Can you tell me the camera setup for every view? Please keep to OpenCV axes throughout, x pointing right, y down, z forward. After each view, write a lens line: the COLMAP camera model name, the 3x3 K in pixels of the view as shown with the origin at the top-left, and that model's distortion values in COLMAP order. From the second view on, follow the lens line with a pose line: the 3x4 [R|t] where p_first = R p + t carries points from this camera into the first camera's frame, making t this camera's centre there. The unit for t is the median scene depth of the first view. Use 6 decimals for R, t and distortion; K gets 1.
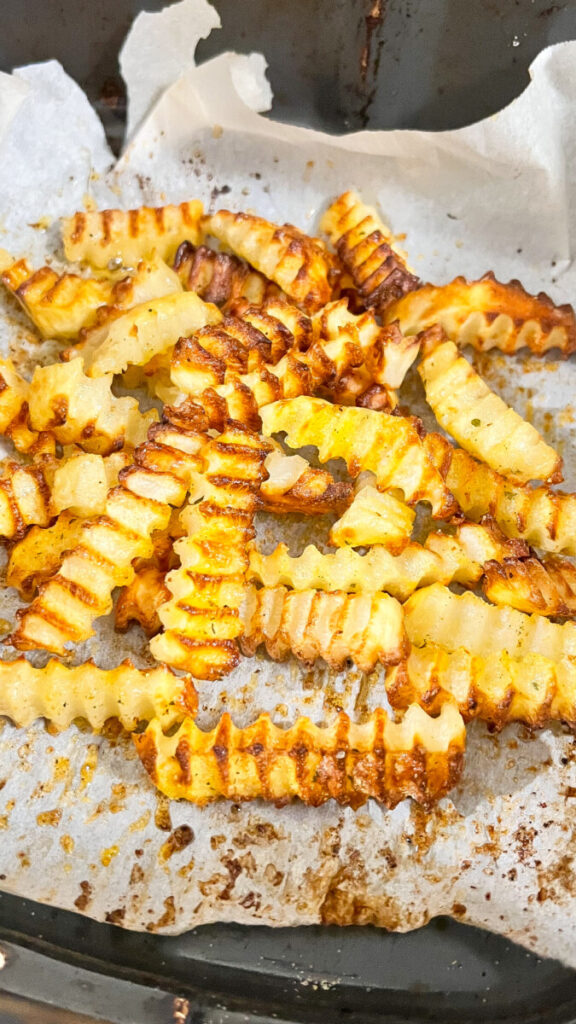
lens RADIAL K [[1022.1, 0, 207.4], [0, 1022.1, 411.8], [0, 0, 1]] dist [0.080768, -0.184188]
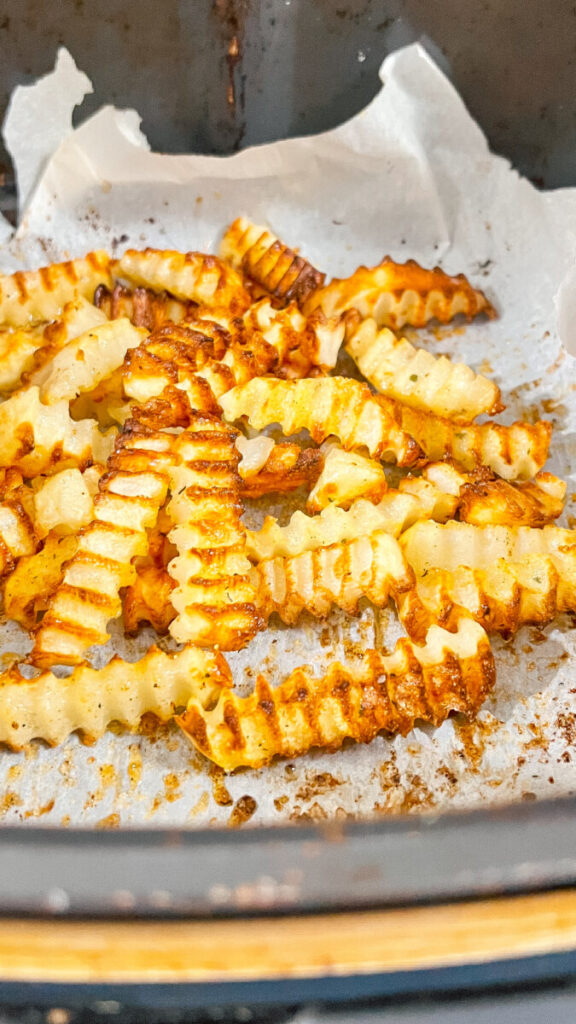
lens RADIAL K [[1022.1, 0, 207.4], [0, 1022.1, 411.8], [0, 0, 1]] dist [0.080768, -0.184188]
pose [[0.970972, -0.188563, 0.147165, -0.119043], [0.207283, 0.970350, -0.124313, 0.141742], [-0.119361, 0.151209, 0.981269, -0.020641]]
